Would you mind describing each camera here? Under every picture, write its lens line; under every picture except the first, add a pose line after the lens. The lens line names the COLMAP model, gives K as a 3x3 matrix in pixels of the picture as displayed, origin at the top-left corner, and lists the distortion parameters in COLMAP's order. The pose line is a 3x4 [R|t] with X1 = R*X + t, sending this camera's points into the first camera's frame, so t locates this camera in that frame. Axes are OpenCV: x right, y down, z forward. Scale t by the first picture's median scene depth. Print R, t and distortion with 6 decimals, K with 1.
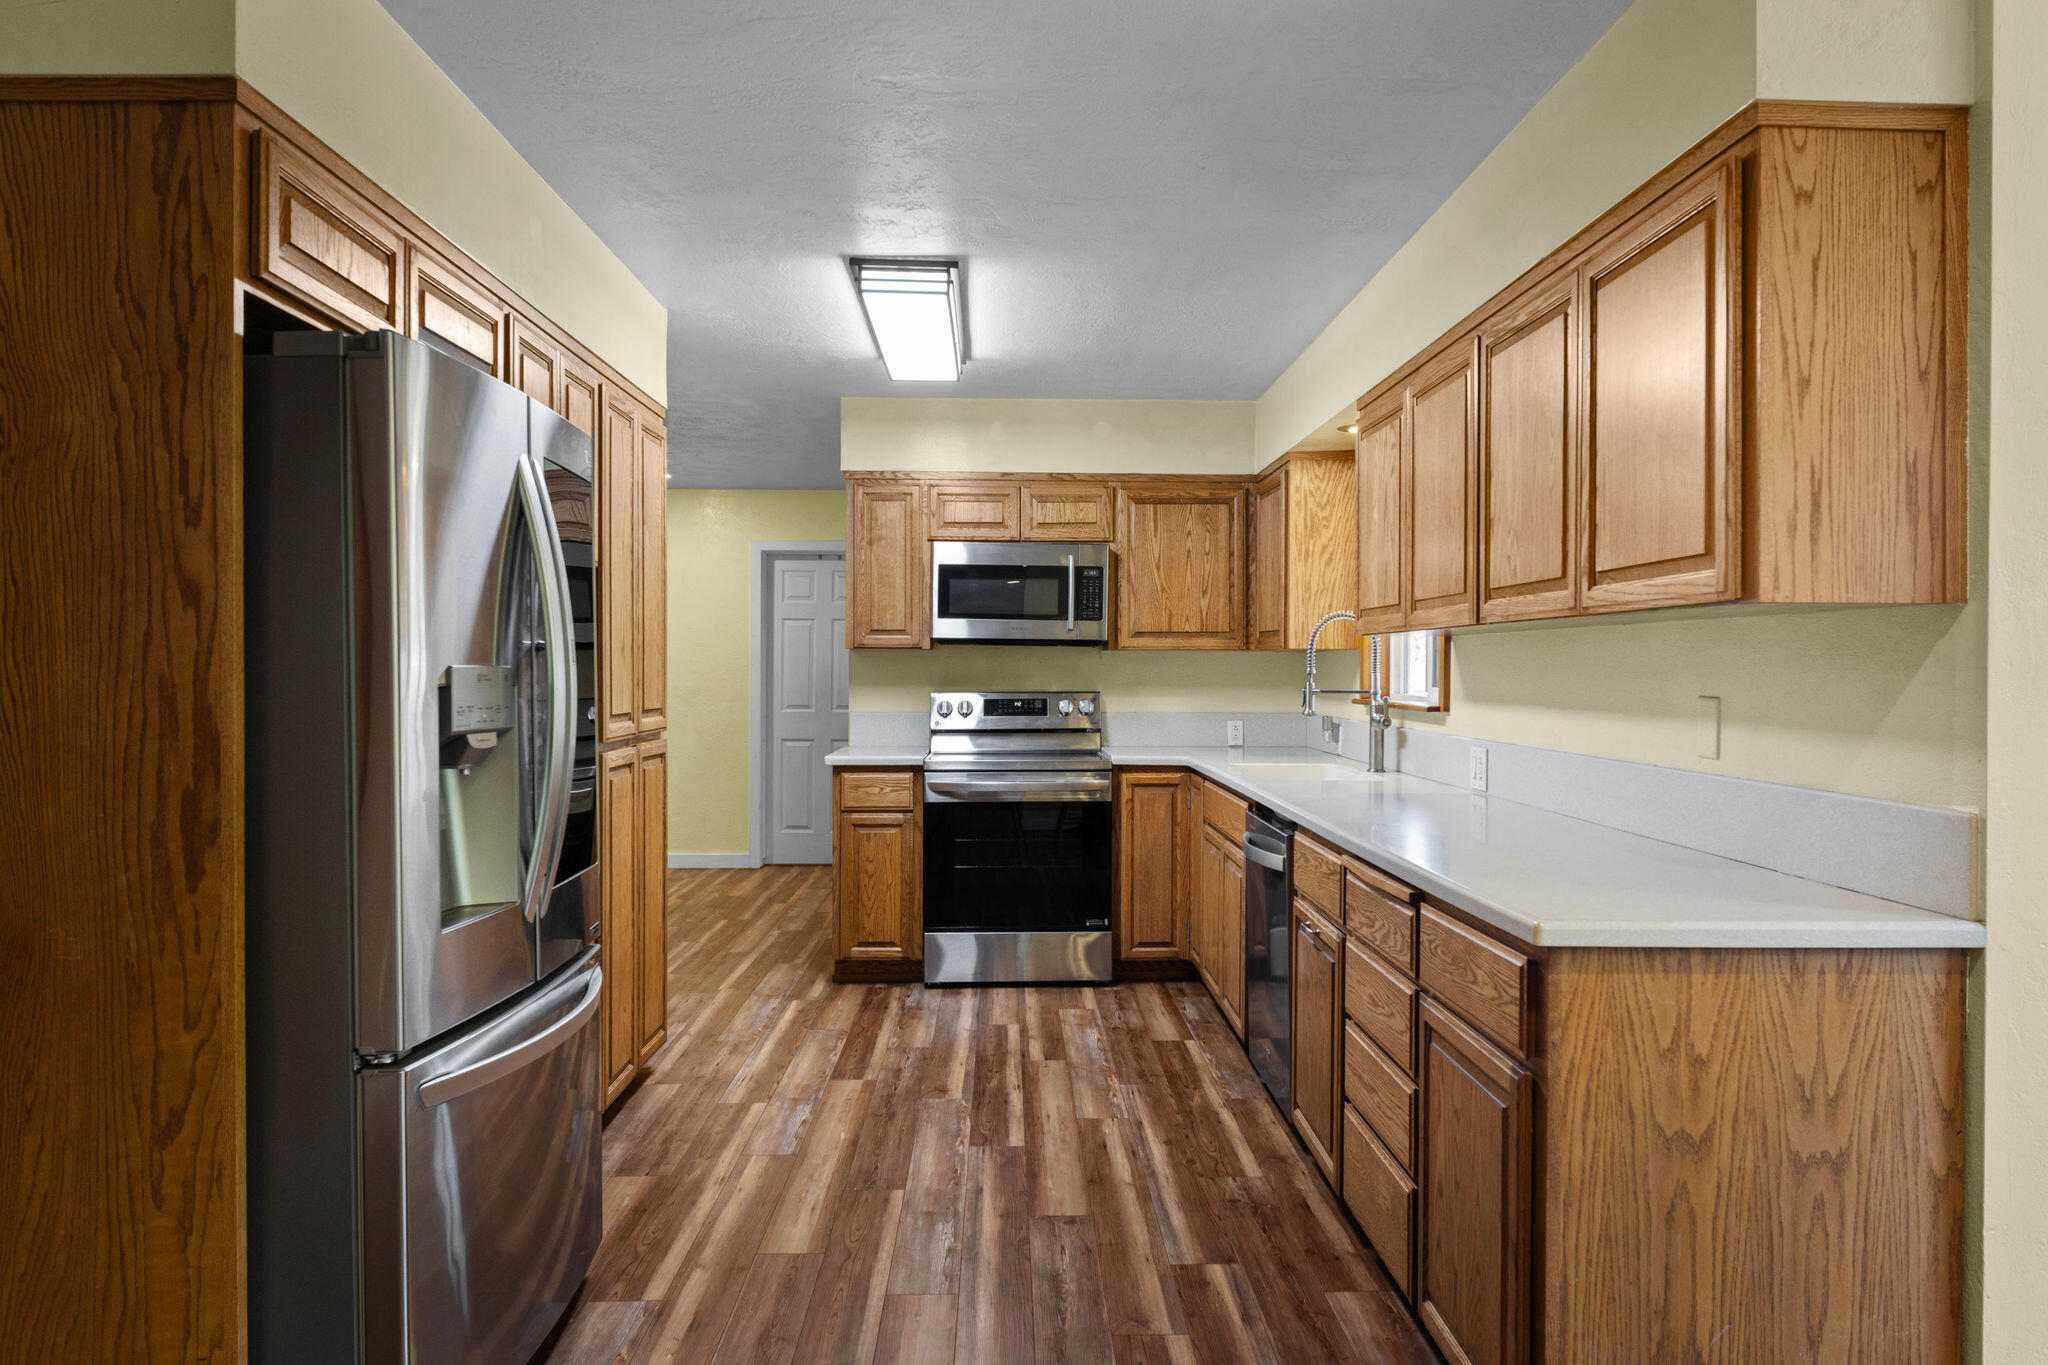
lens RADIAL K [[1334.4, 0, 1029.7], [0, 1334.4, 676.9], [0, 0, 1]] dist [0.009859, -0.000577]
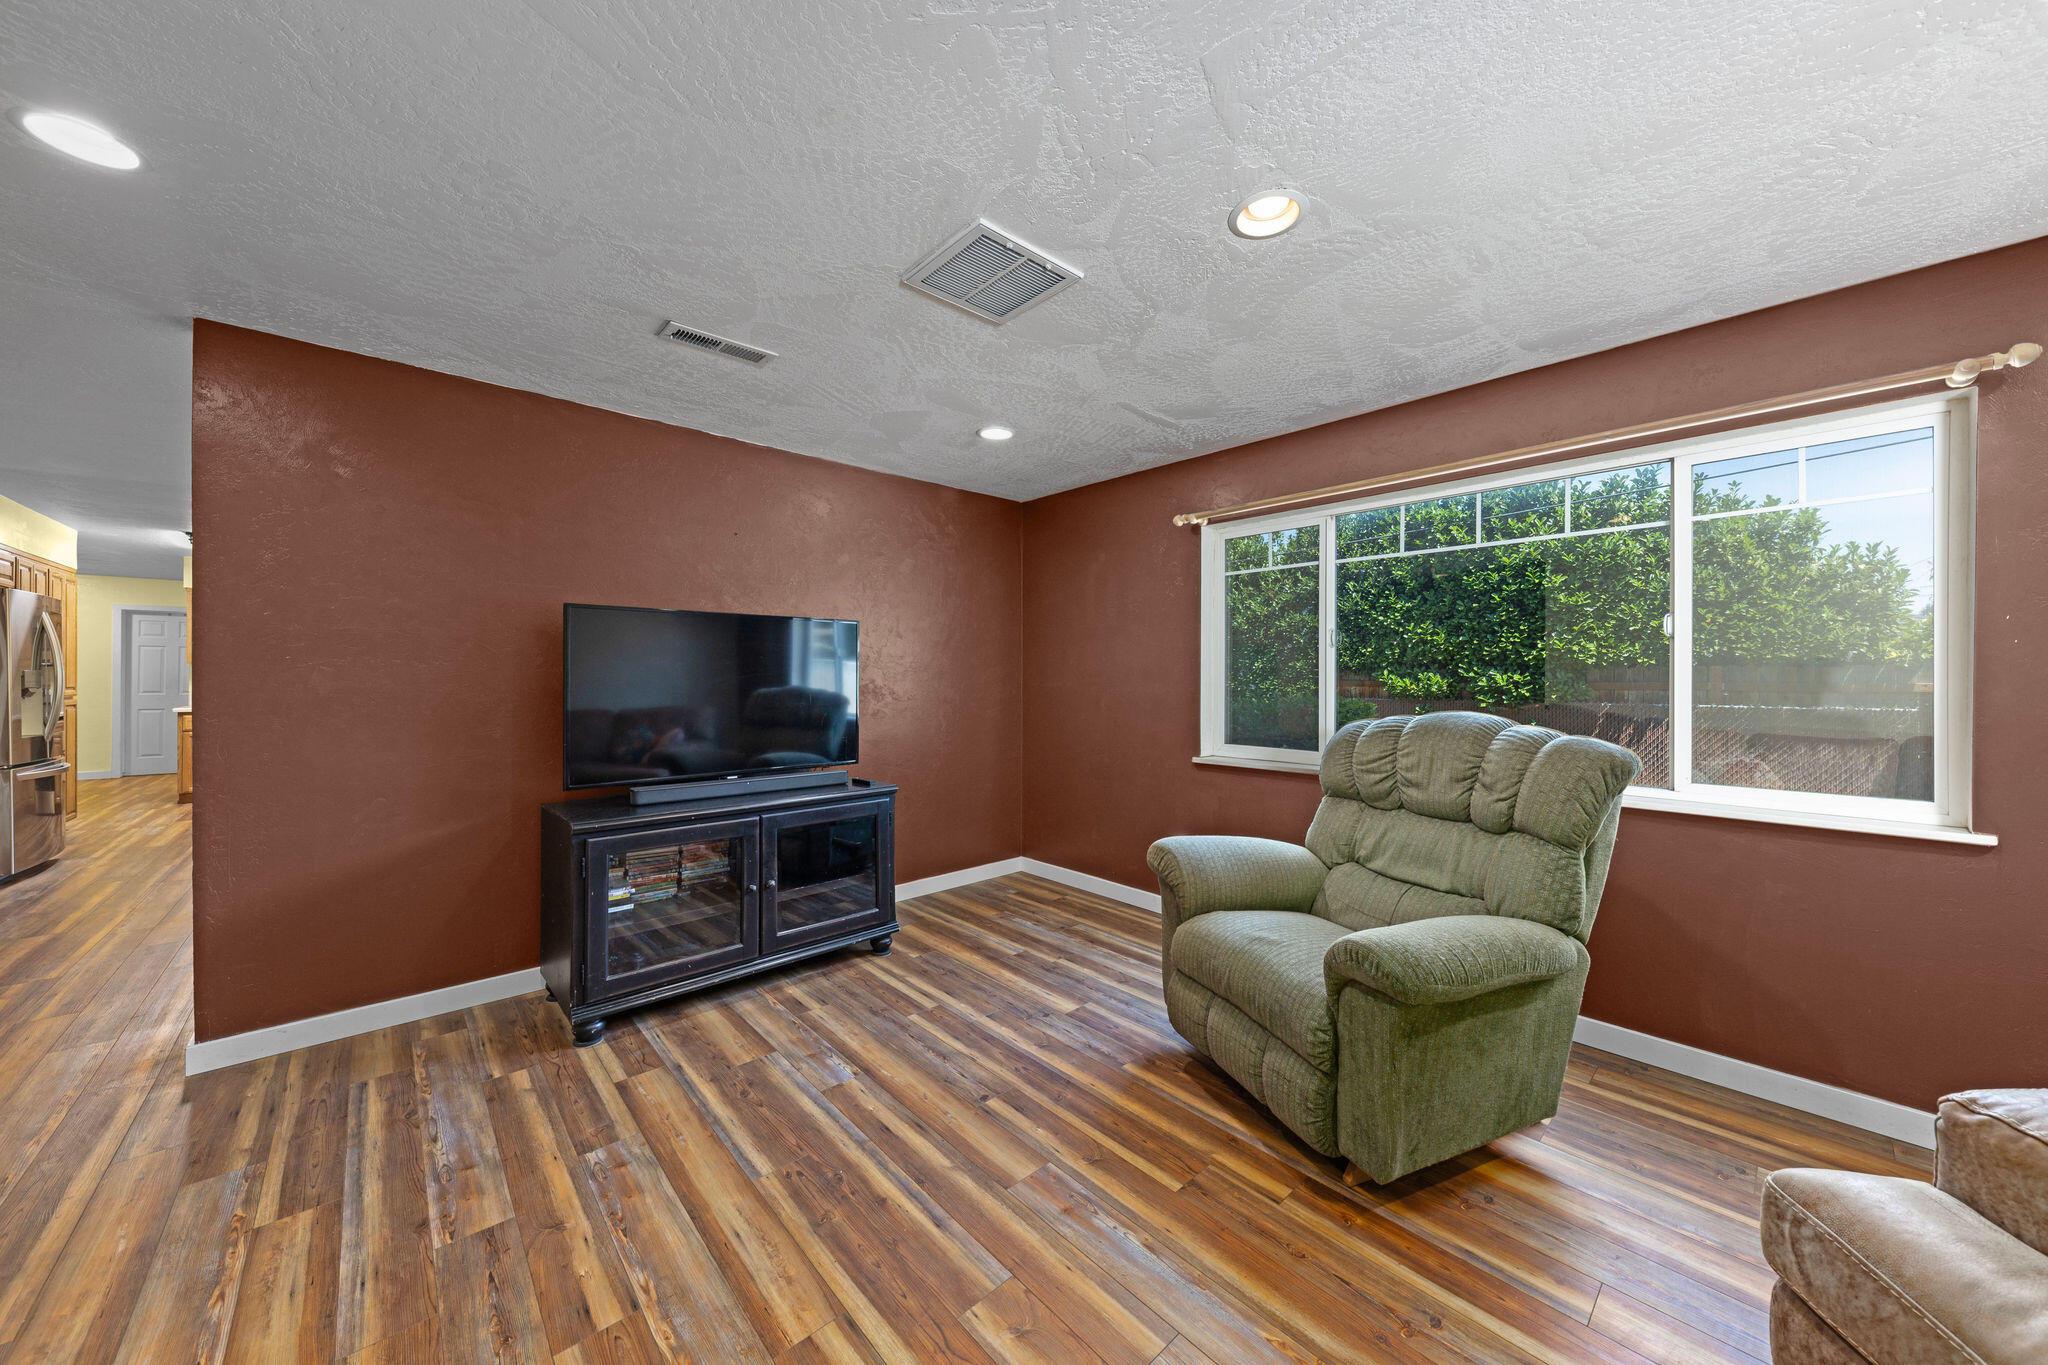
lens RADIAL K [[708.5, 0, 1045.3], [0, 708.5, 678.8], [0, 0, 1]] dist [-0.002641, -0.000564]
pose [[0.739278, 0.002461, 0.673396, 0.227143], [-0.000787, 0.999996, -0.002791, 0.011506], [-0.673400, 0.001534, 0.739277, -1.477863]]
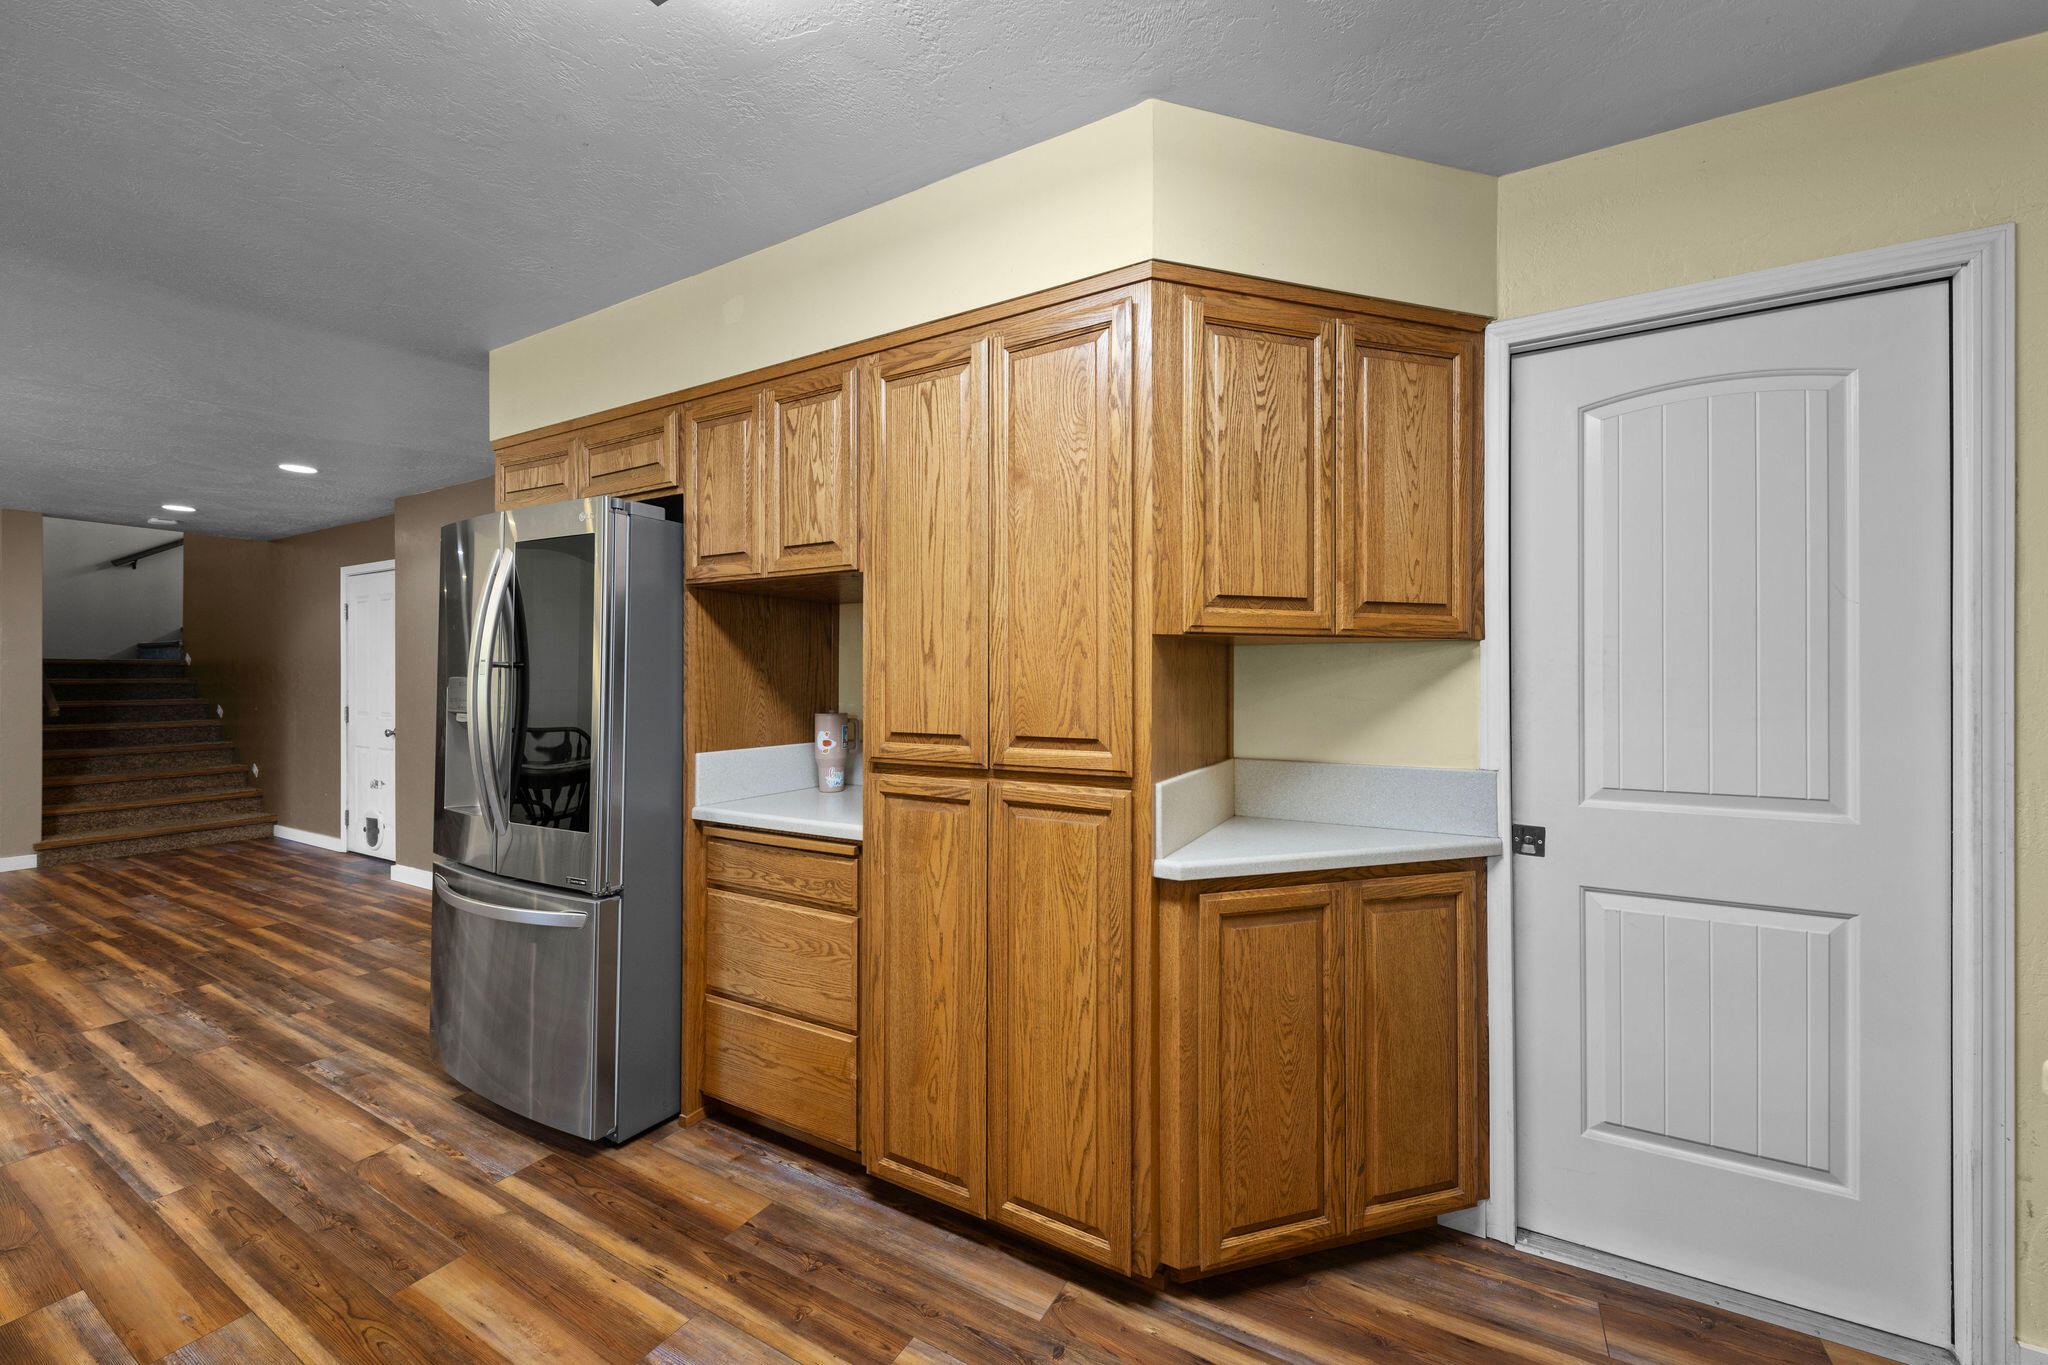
lens RADIAL K [[784.2, 0, 1022.0], [0, 784.2, 674.0], [0, 0, 1]] dist [-0.004082, -0.000492]
pose [[-0.506653, -0.003108, -0.862144, 0.075299], [-0.006049, 0.999982, -0.000050, -0.002725], [0.862129, 0.005190, -0.506662, 1.371730]]
